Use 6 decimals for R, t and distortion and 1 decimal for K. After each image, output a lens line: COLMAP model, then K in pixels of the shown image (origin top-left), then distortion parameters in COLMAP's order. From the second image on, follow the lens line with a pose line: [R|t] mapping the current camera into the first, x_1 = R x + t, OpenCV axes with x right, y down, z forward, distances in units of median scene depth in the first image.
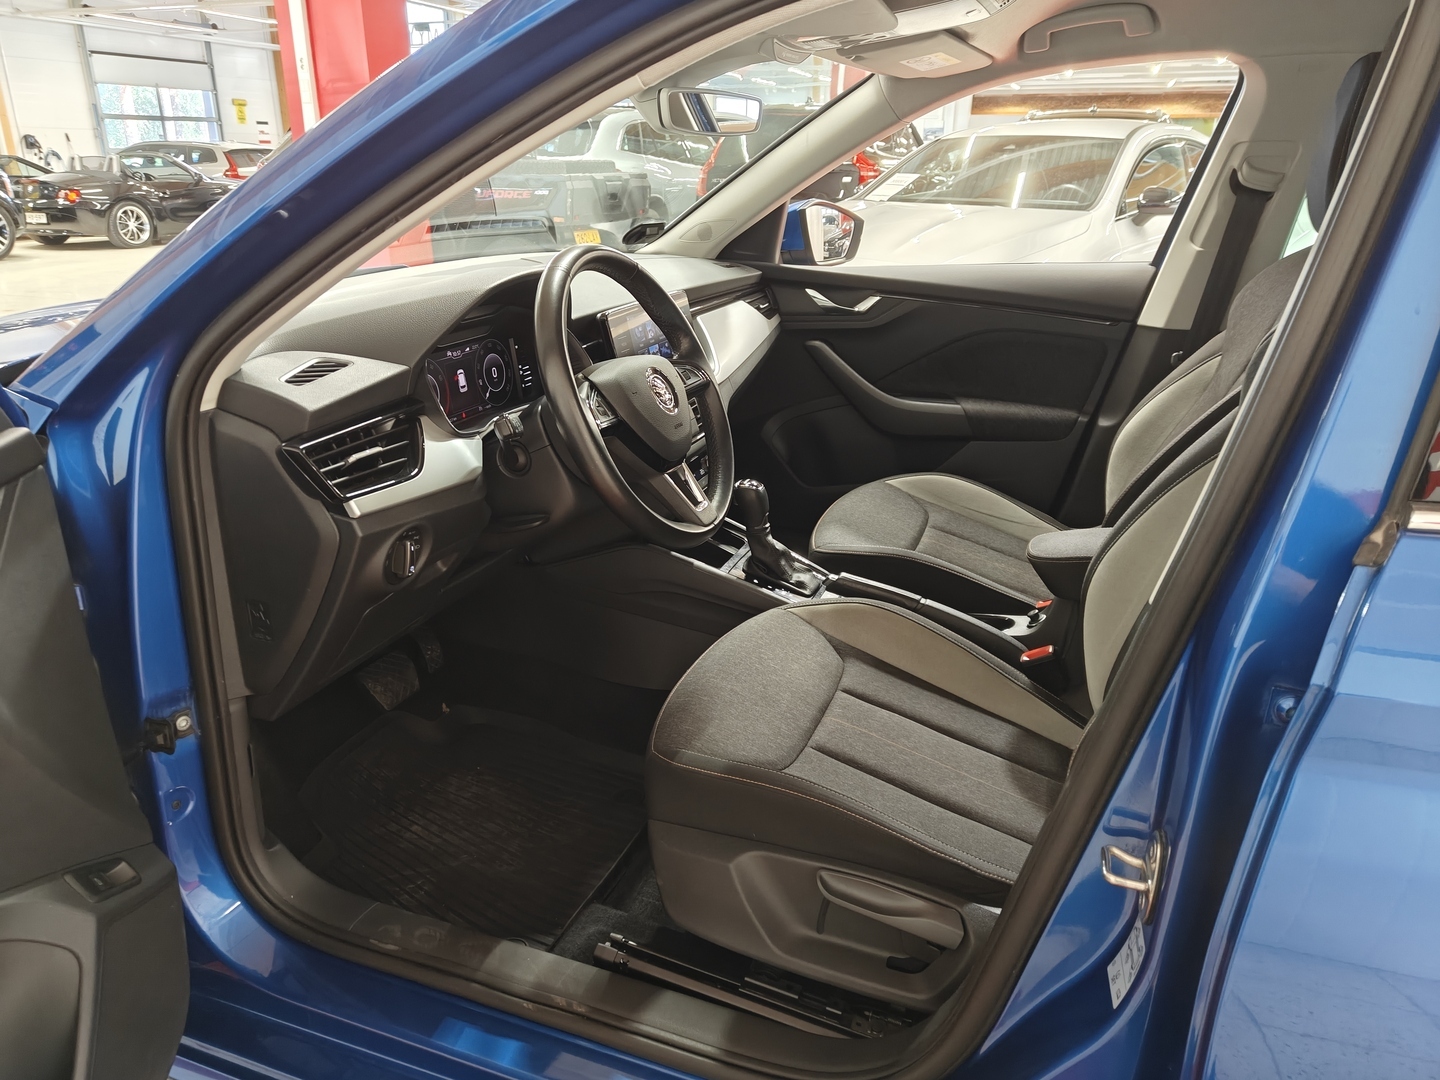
lens RADIAL K [[1001.8, 0, 715.4], [0, 1001.8, 547.4], [0, 0, 1]] dist [0.103393, -0.109916]
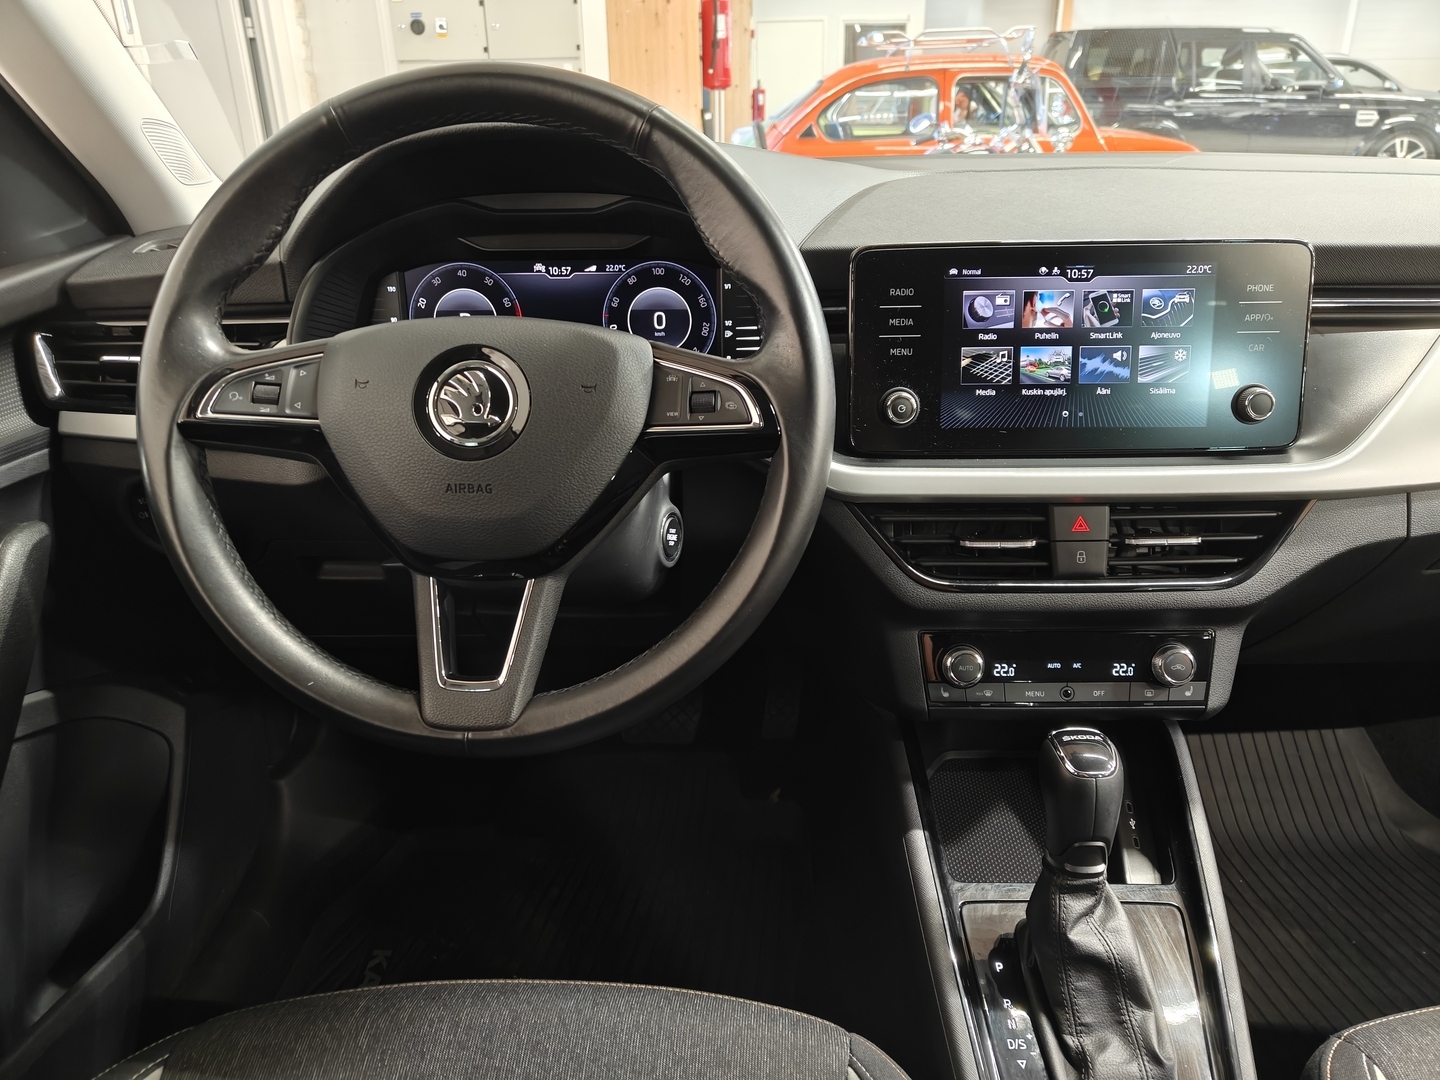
lens RADIAL K [[1006.2, 0, 720.0], [0, 1006.2, 540.0], [0, 0, 1]] dist [0.025716, -0.028642]
pose [[0.331827, 0.365427, -0.869686, 0.301928], [-0.322677, 0.910280, 0.259367, -0.196200], [0.886437, 0.194563, 0.419970, 0.727946]]
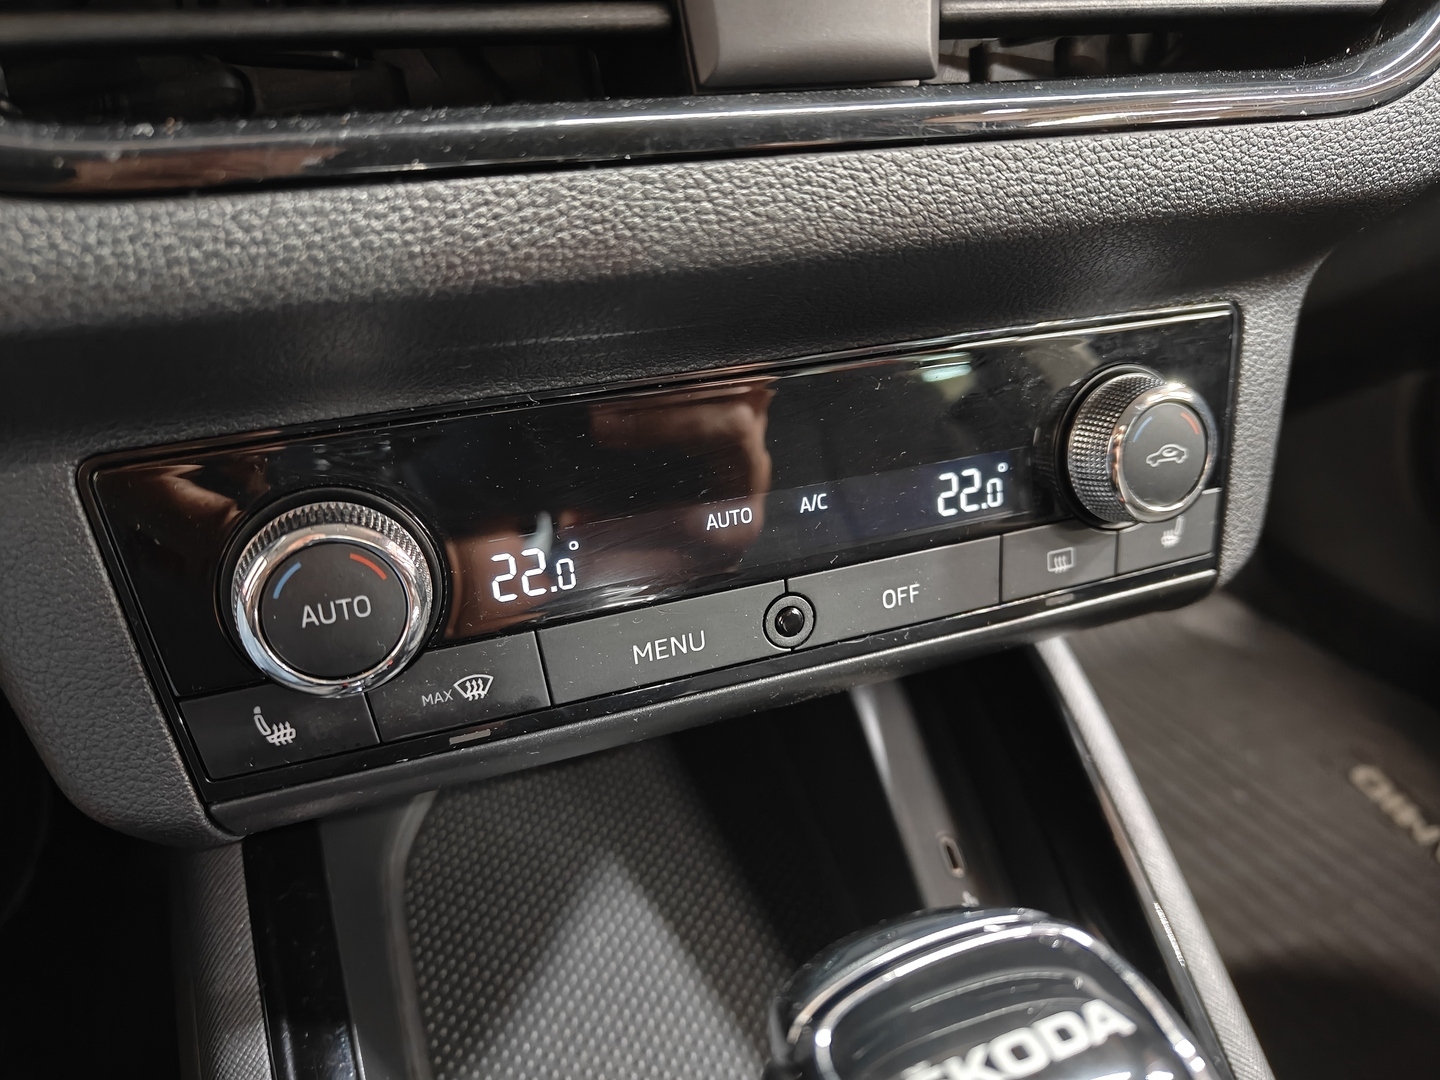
lens RADIAL K [[1006.2, 0, 720.0], [0, 1006.2, 540.0], [0, 0, 1]] dist [0.025716, -0.028642]
pose [[0.657453, 0.450664, -0.603869, 0.041853], [-0.301293, 0.891799, 0.337516, -0.109472], [0.690636, -0.039959, 0.722098, 0.984967]]
